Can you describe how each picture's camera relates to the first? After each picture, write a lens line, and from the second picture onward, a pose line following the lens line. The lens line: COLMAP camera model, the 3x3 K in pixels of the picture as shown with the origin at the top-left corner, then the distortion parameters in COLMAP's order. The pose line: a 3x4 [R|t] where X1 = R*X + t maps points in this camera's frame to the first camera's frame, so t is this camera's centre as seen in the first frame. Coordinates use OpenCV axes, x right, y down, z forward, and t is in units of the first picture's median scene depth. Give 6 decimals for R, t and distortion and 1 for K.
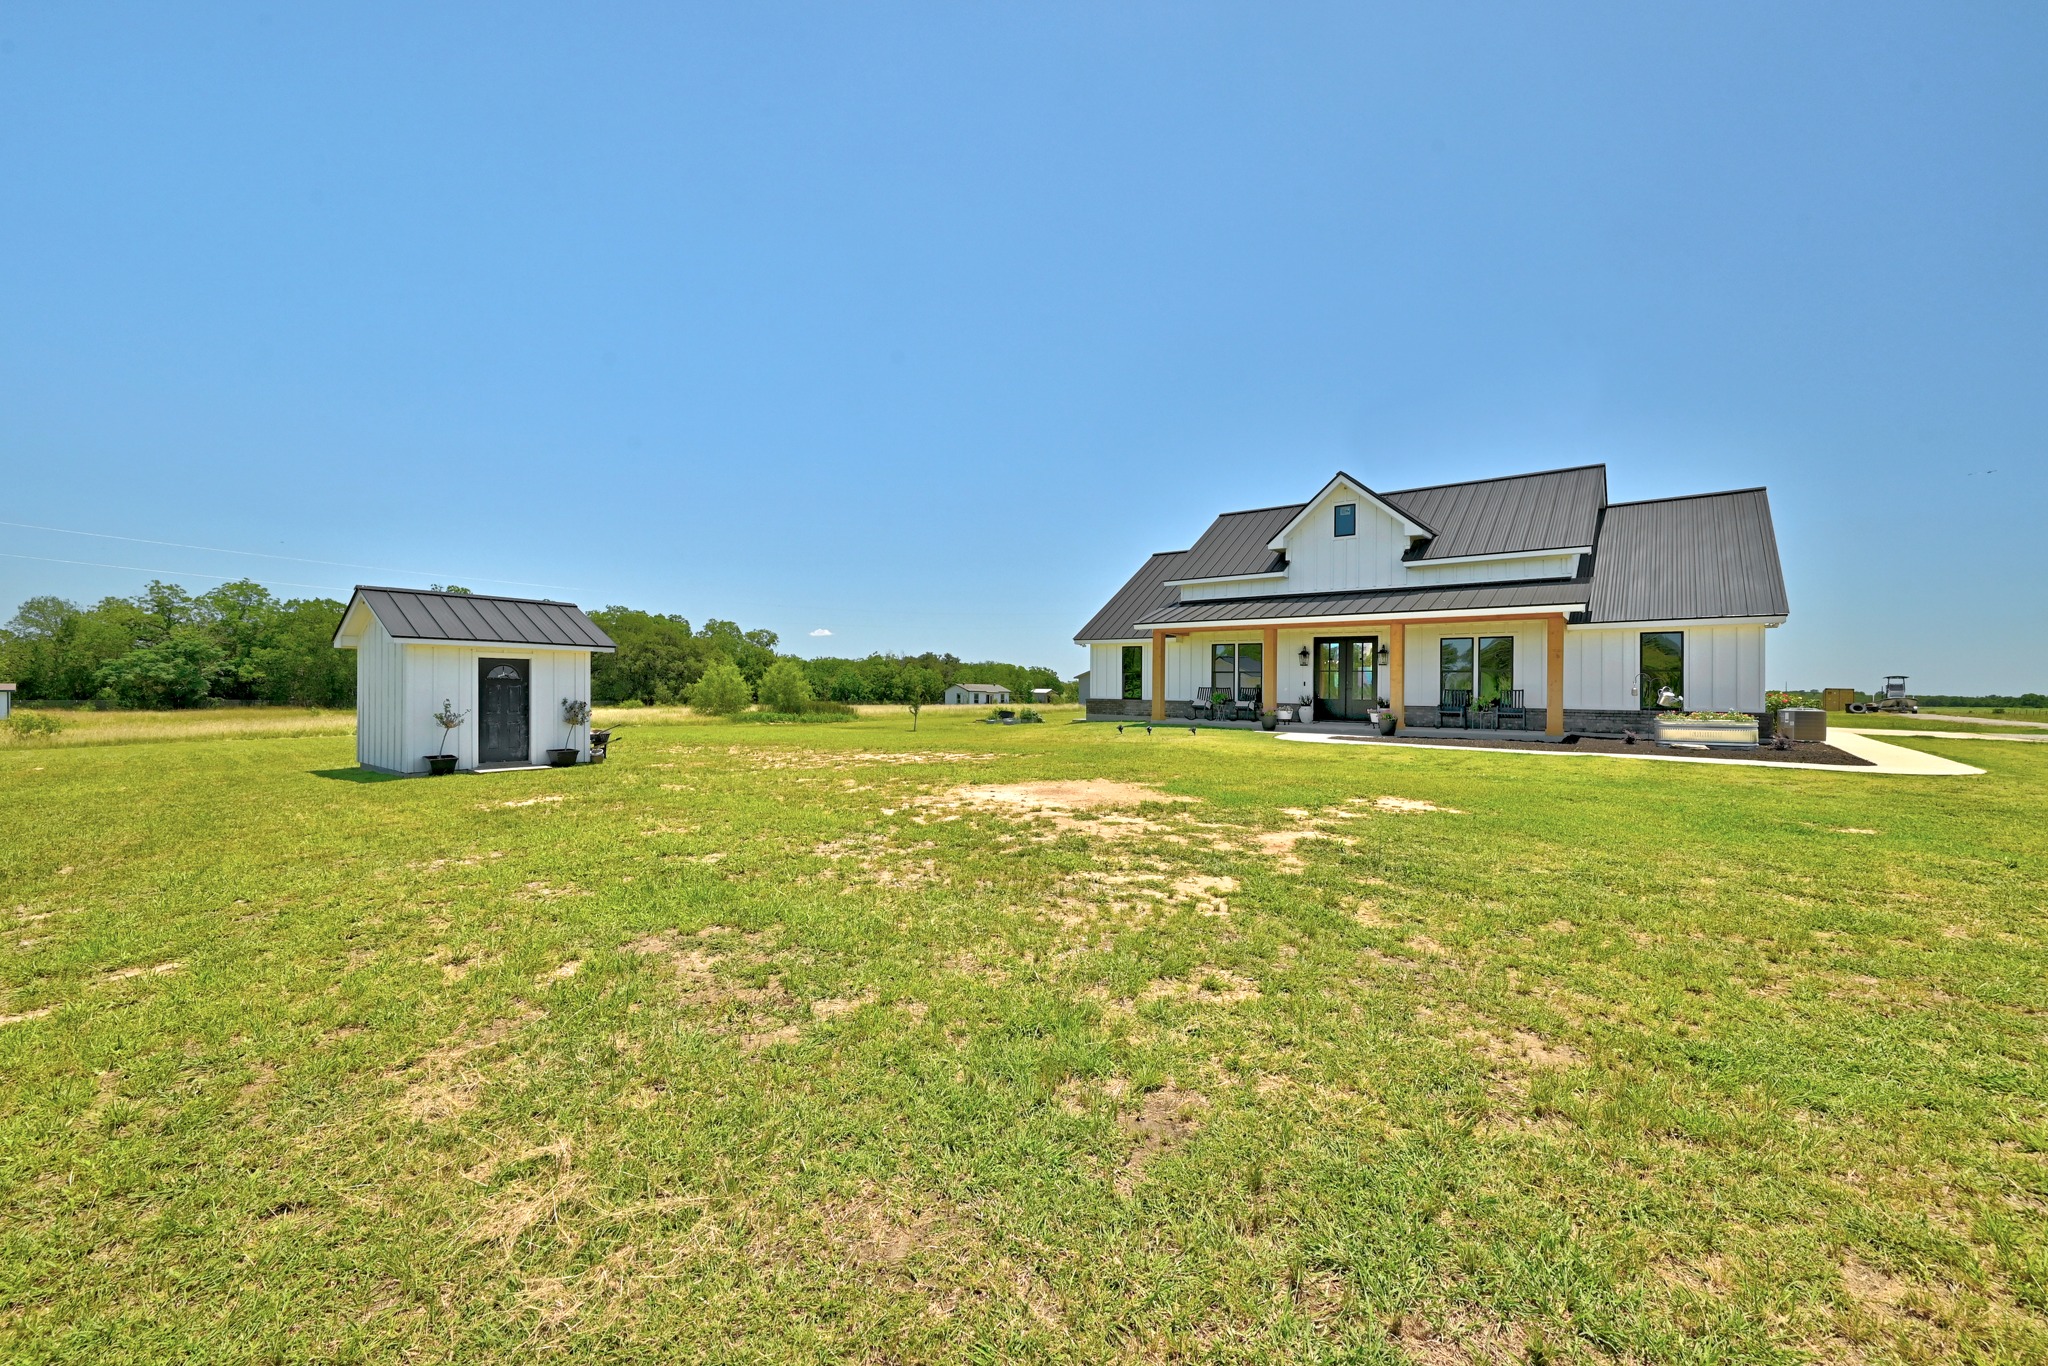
lens RADIAL K [[794.7, 0, 1043.8], [0, 794.7, 674.8], [0, 0, 1]] dist [0.000287, 0.000061]
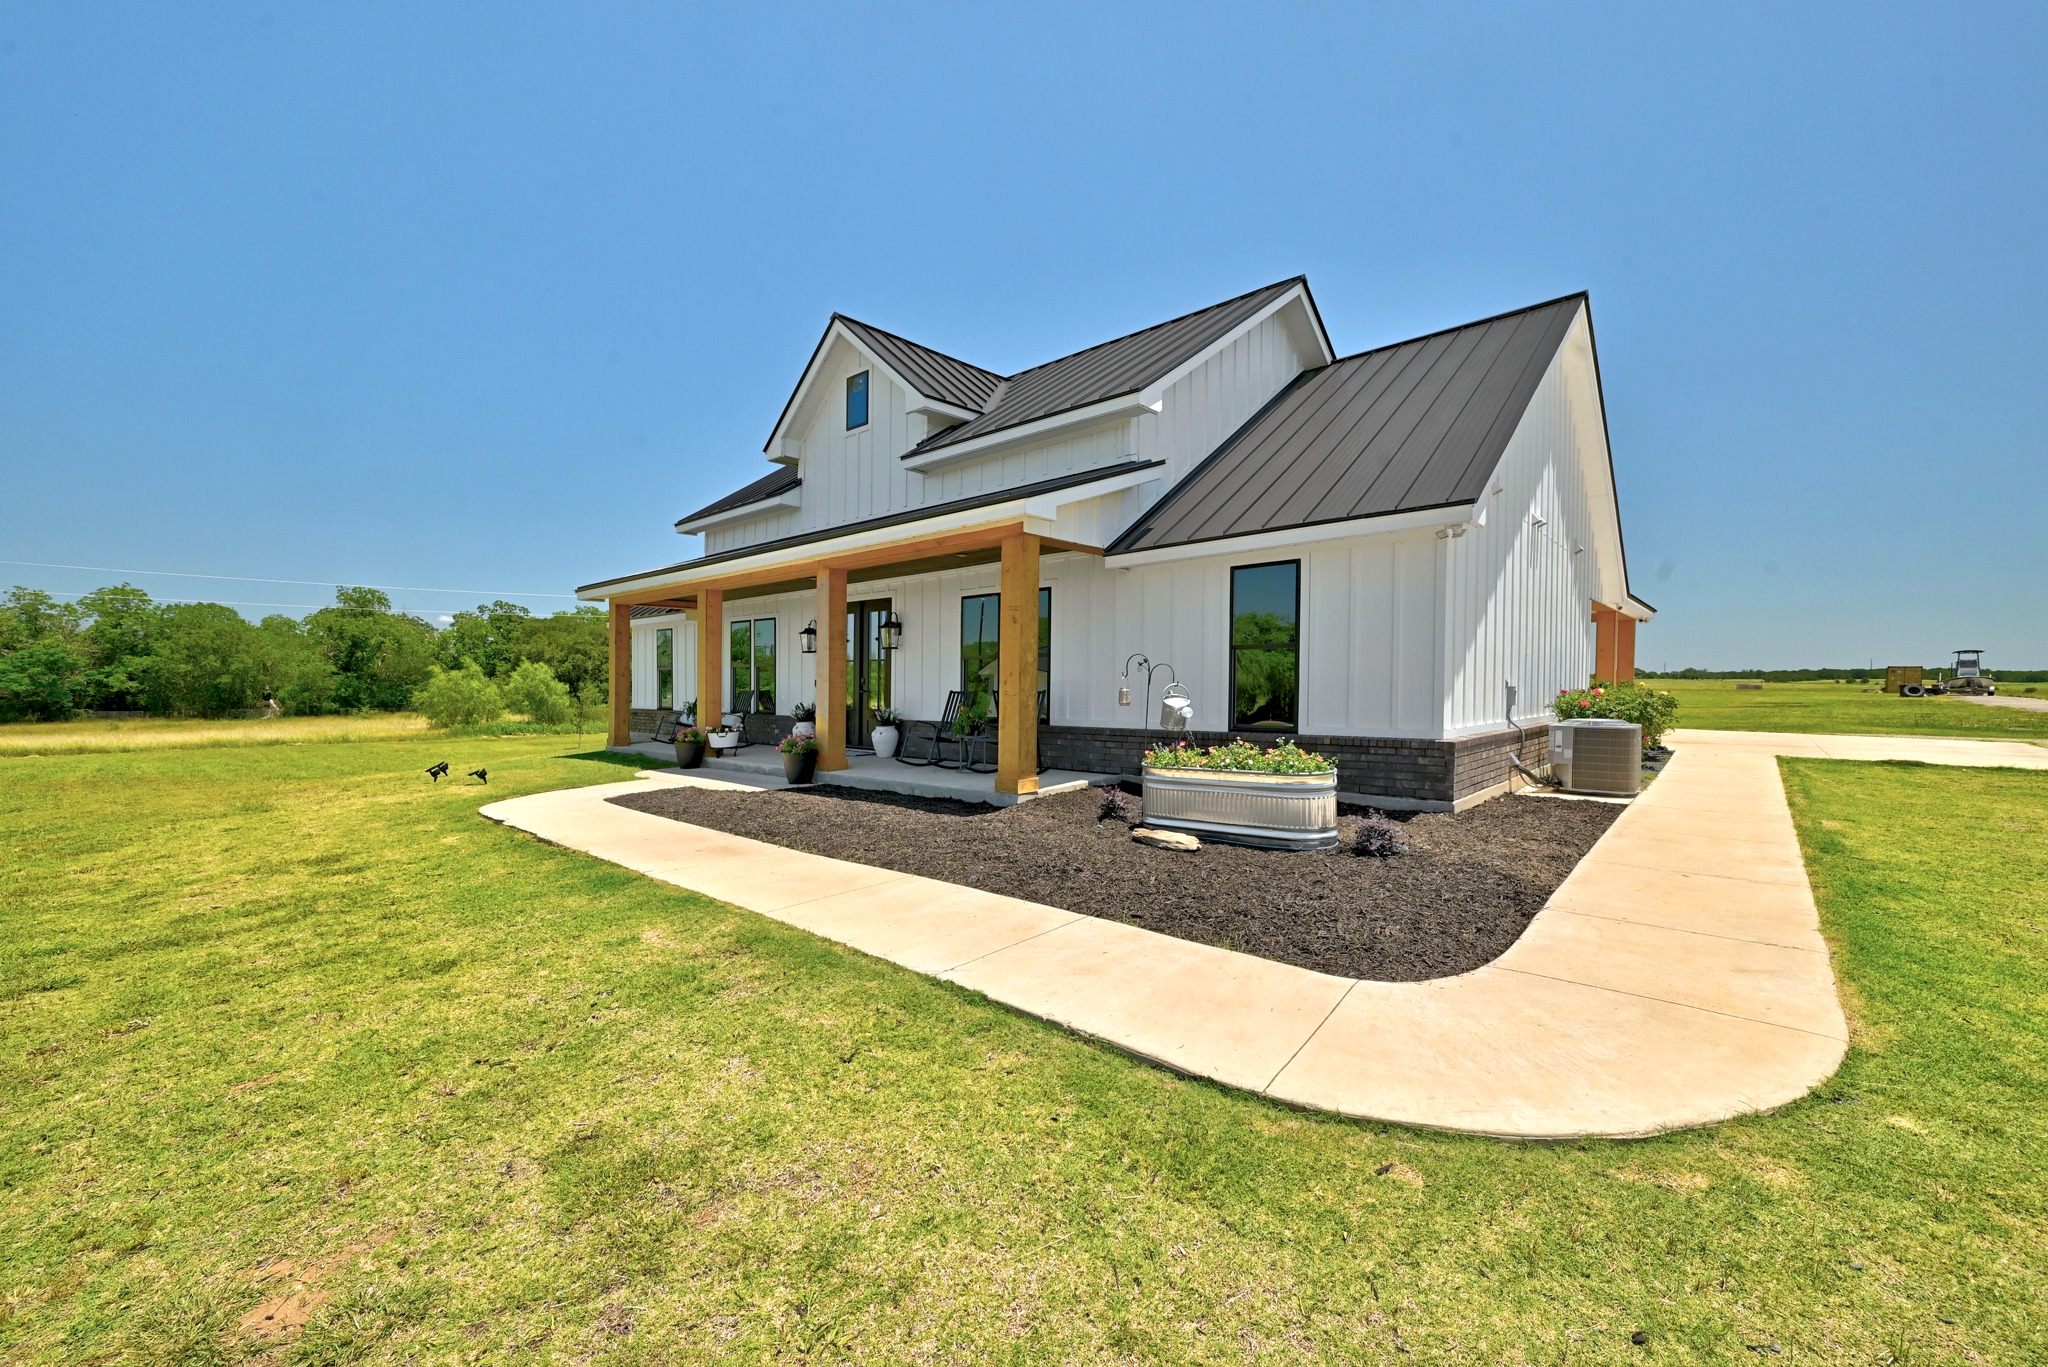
lens RADIAL K [[794.7, 0, 1043.8], [0, 794.7, 675.3], [0, 0, 1]] dist [0.000287, 0.000061]
pose [[0.998456, -0.018872, -0.052252, 0.156856], [0.019415, 0.999762, 0.009902, 0.000949], [0.052053, -0.010901, 0.998585, 0.123141]]
